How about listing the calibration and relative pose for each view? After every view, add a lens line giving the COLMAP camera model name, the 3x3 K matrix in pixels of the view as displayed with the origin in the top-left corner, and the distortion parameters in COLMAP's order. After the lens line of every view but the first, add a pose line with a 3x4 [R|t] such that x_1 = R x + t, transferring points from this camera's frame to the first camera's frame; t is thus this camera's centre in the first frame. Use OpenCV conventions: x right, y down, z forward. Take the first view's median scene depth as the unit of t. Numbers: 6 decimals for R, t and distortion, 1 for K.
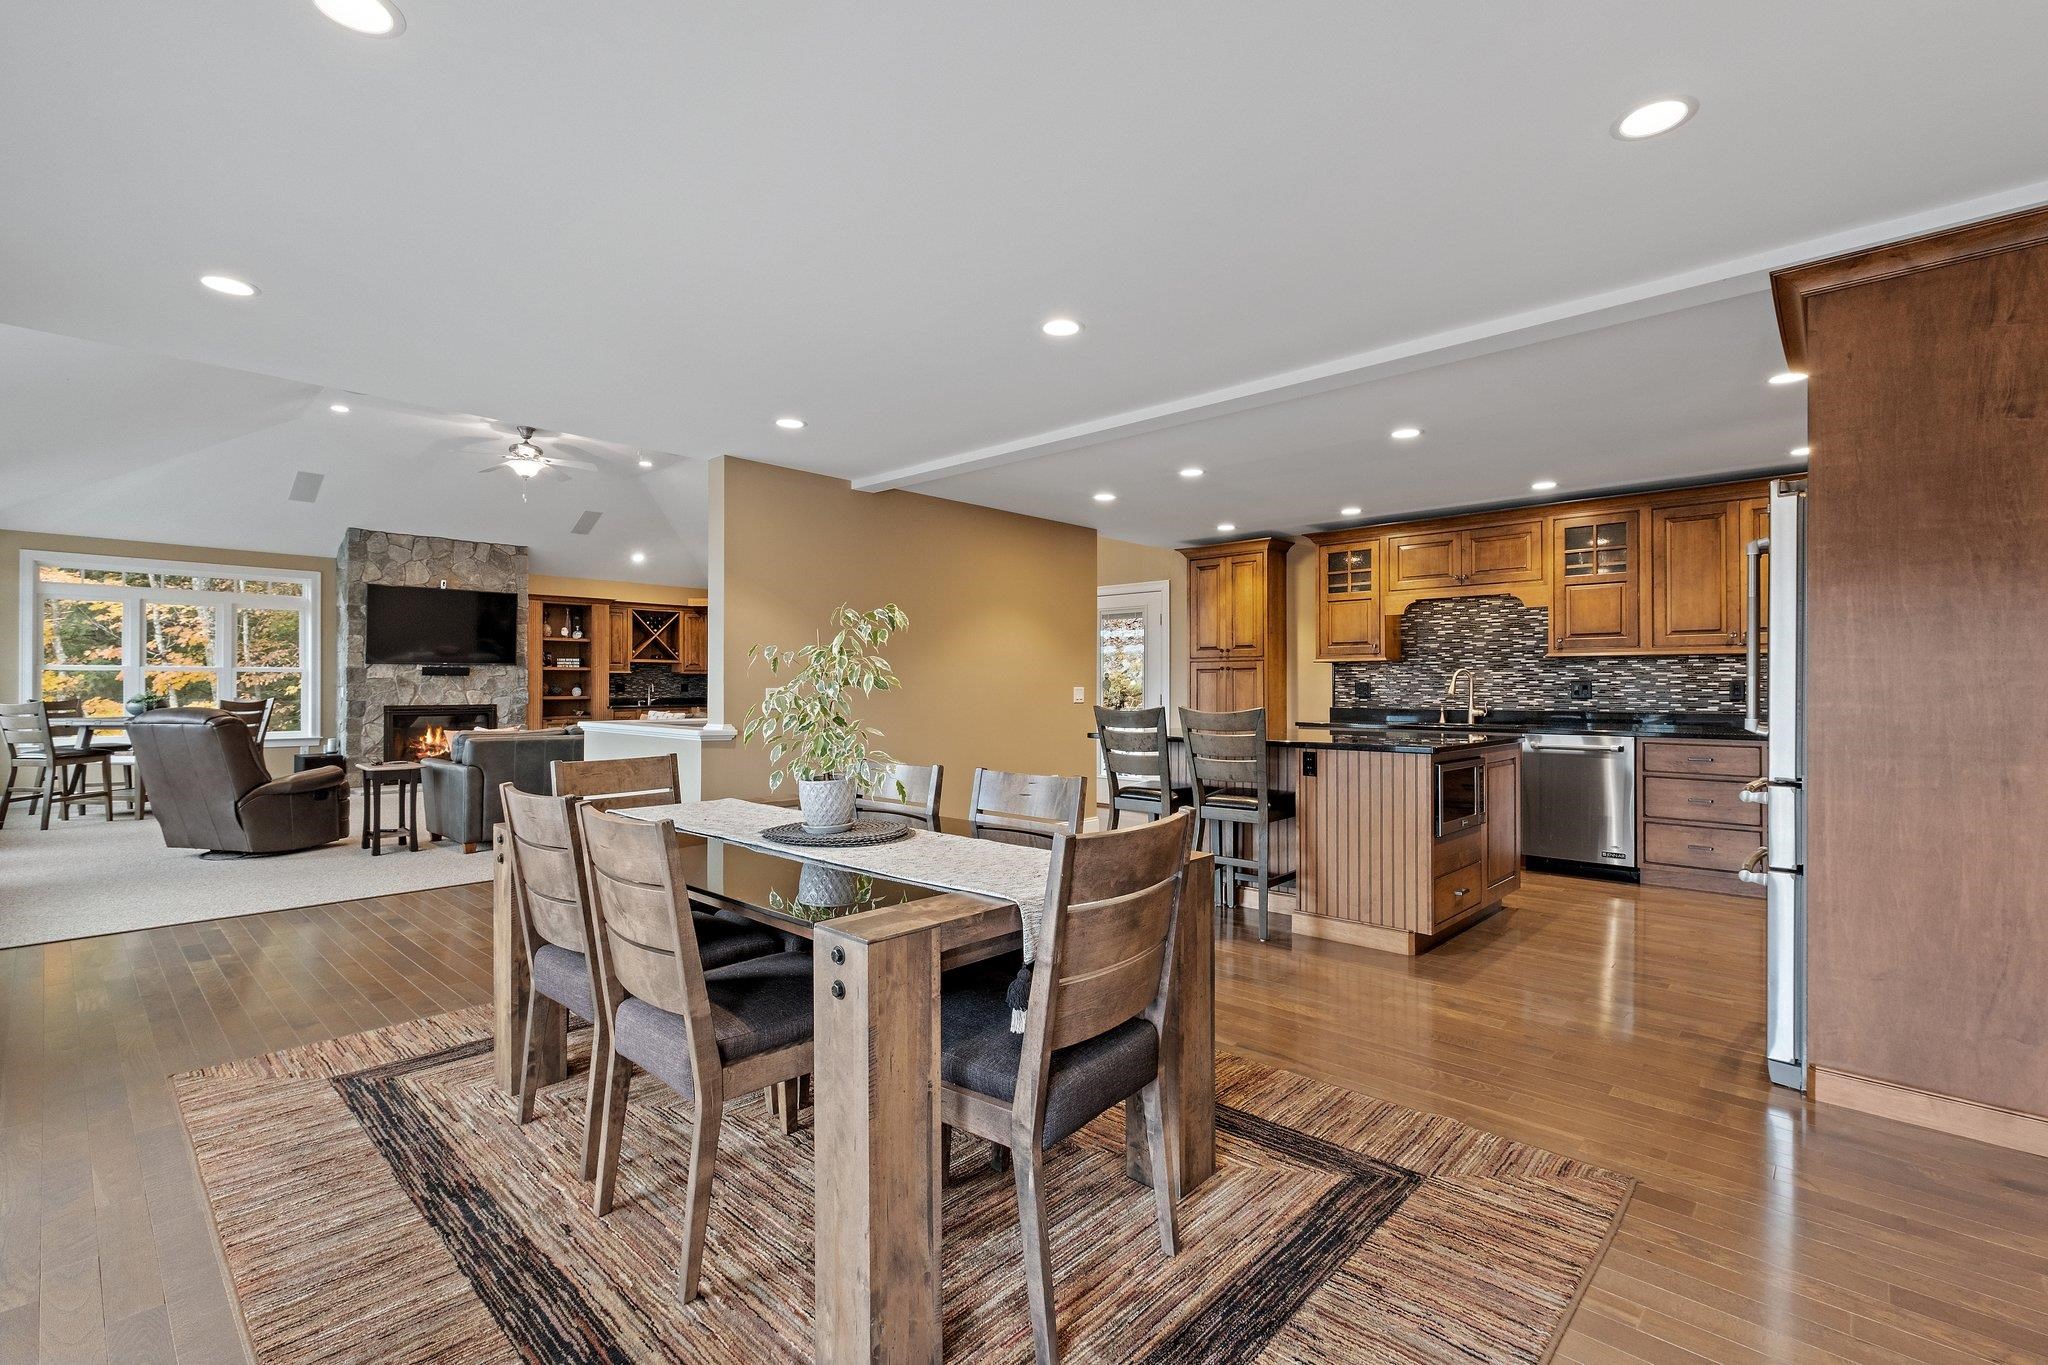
lens RADIAL K [[927.9, 0, 1024.5], [0, 927.9, 687.5], [0, 0, 1]] dist [0.000959, 0.000071]
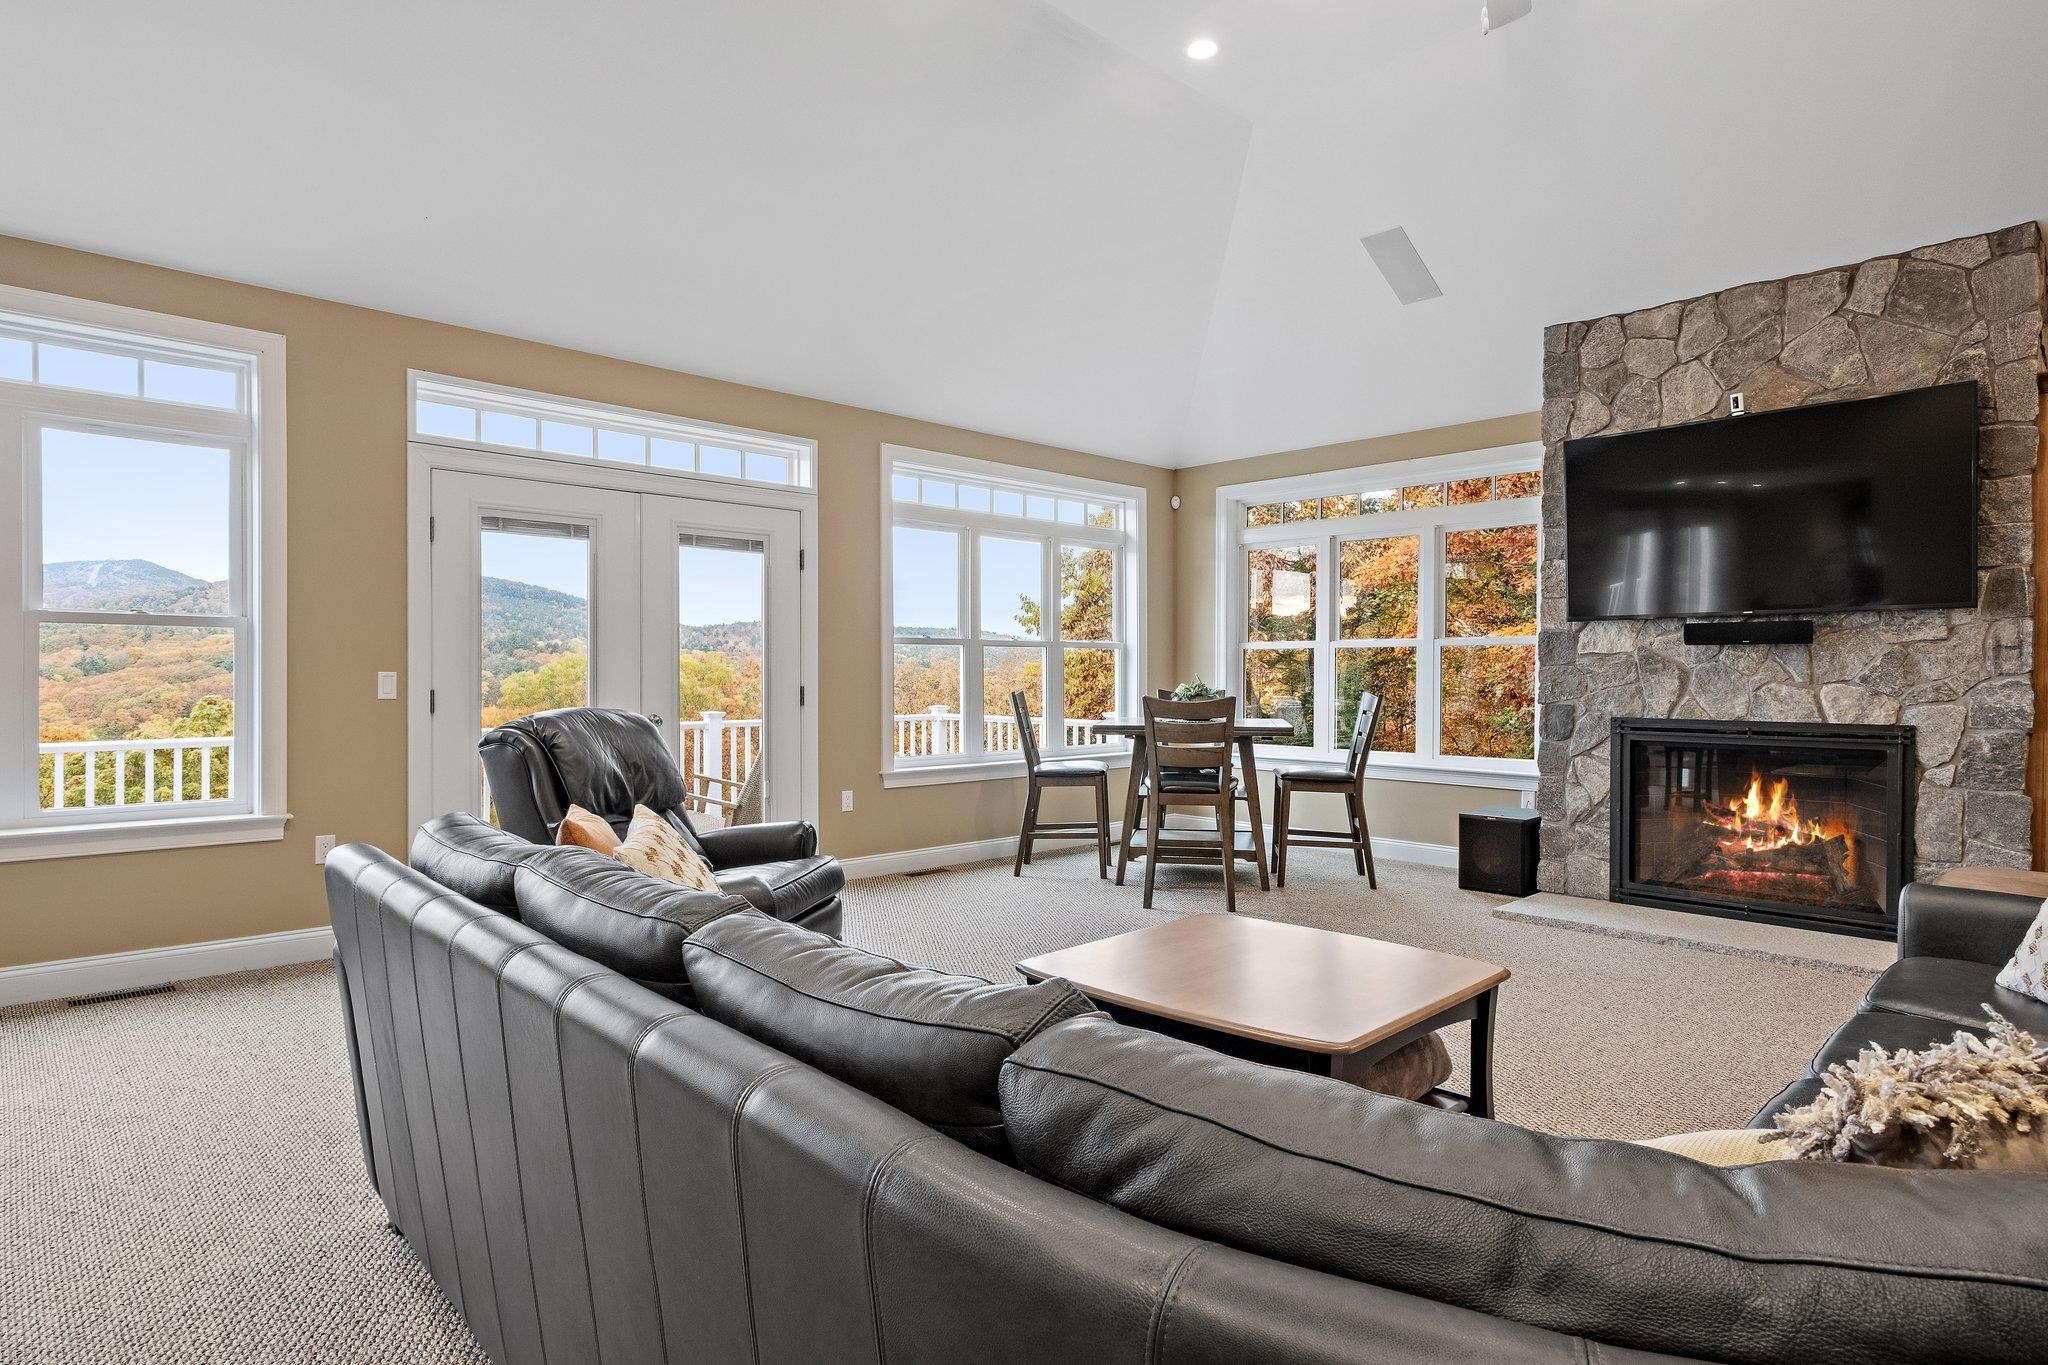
lens RADIAL K [[1096.3, 0, 1017.2], [0, 1096.3, 680.0], [0, 0, 1]] dist [-0.000075, 0.001392]
pose [[-0.056072, 0.008004, -0.998395, -0.157757], [-0.001543, 0.999966, 0.008104, -0.001244], [0.998426, 0.001995, -0.056058, 0.720057]]
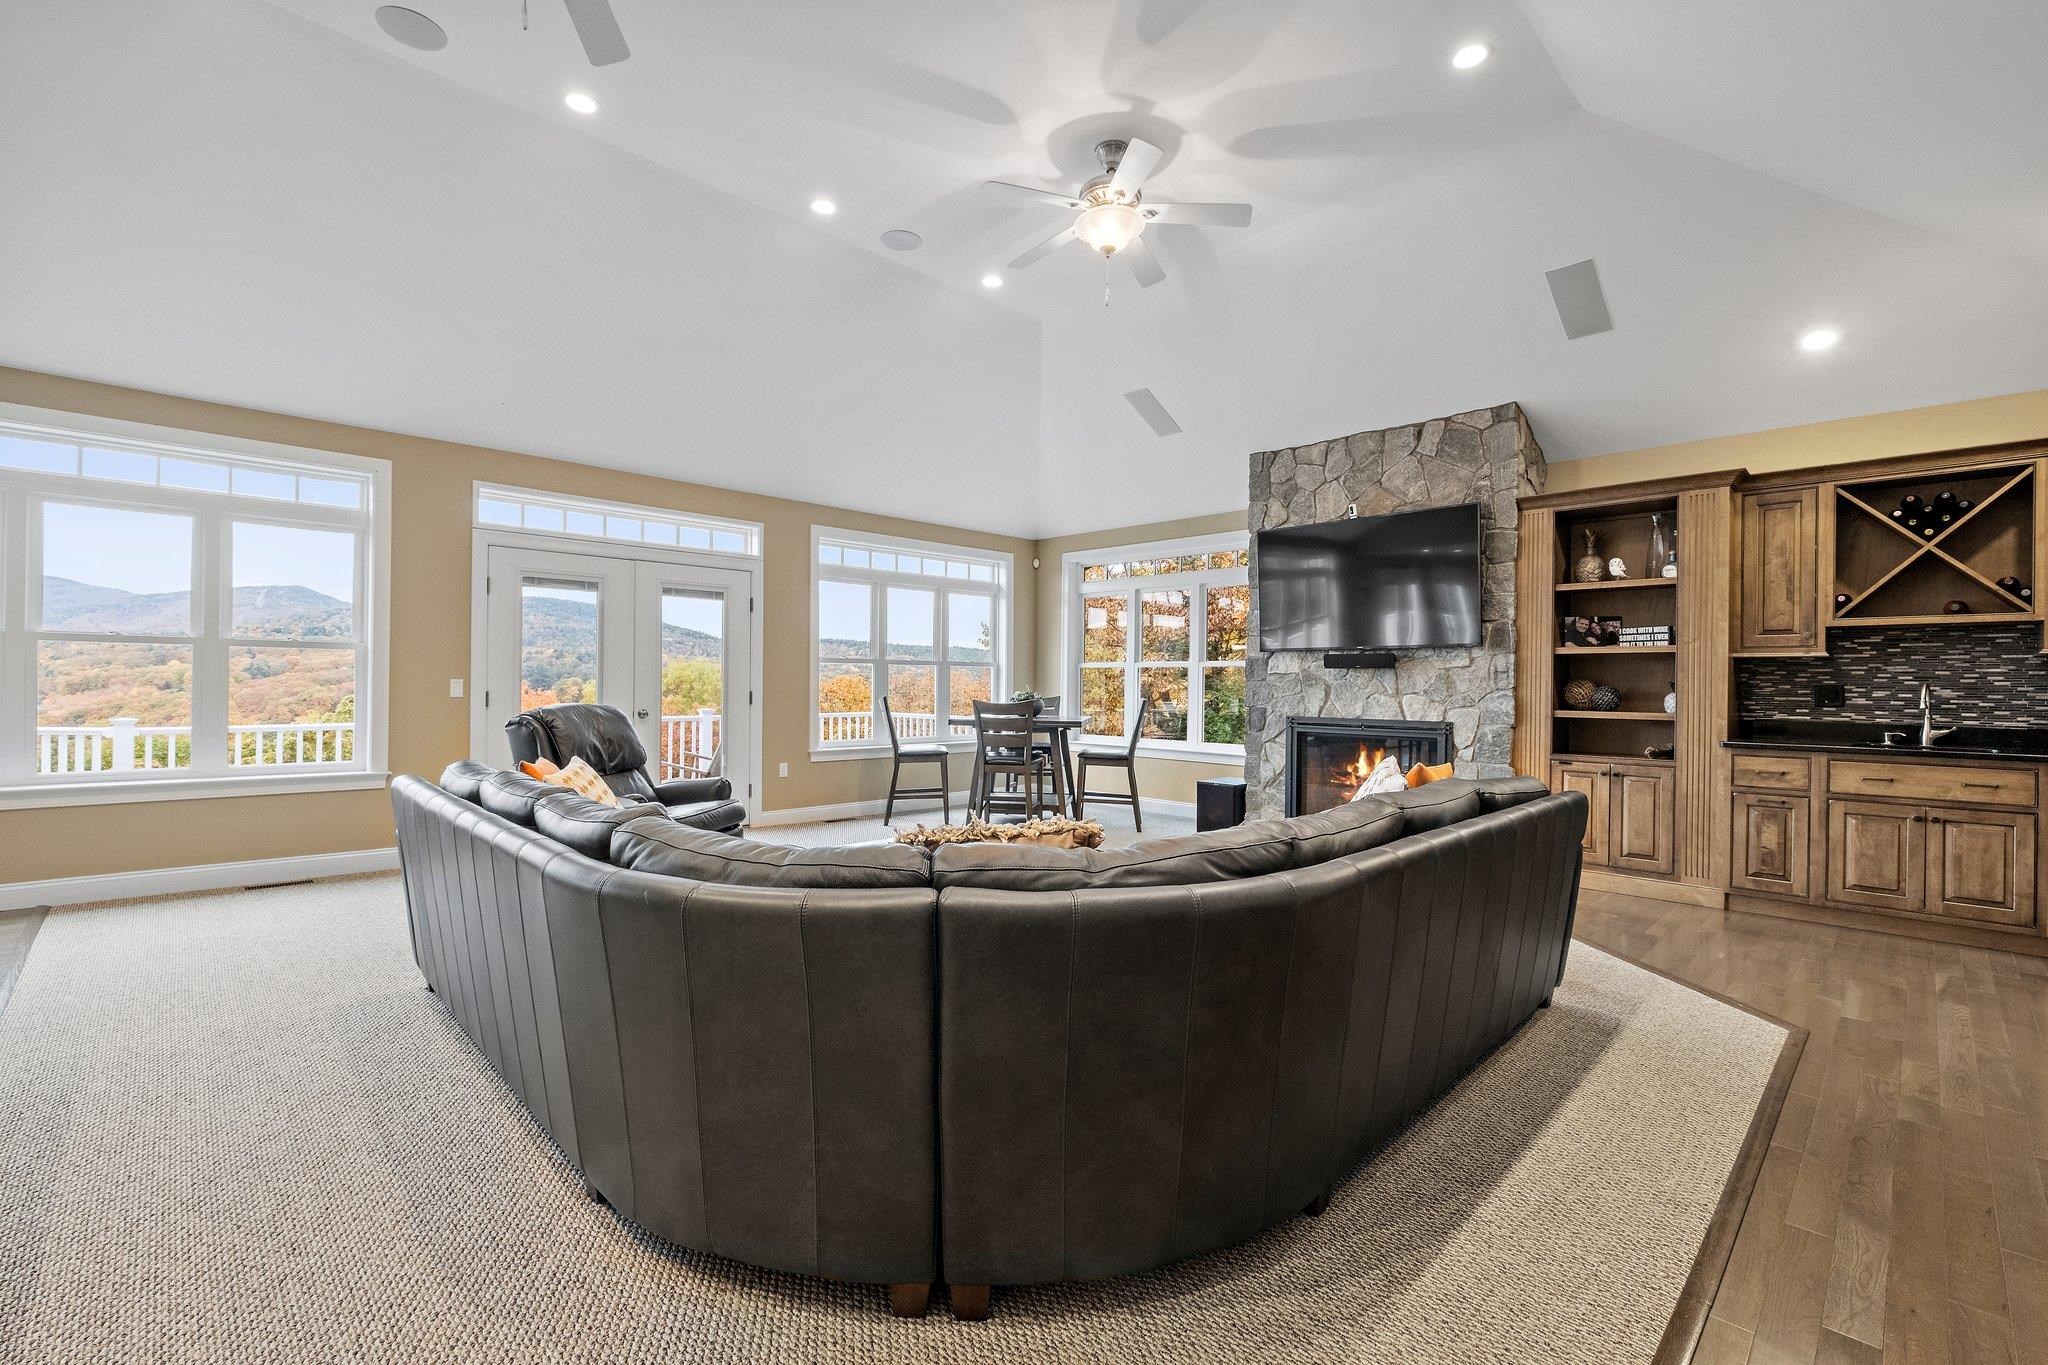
lens RADIAL K [[877.9, 0, 1019.6], [0, 877.9, 681.2], [0, 0, 1]] dist [0.004512, -0.008933]
pose [[-0.041301, -0.000683, -0.999147, -0.067291], [-0.009686, 0.999953, -0.000283, -0.002461], [0.999100, 0.009666, -0.041306, 0.803086]]
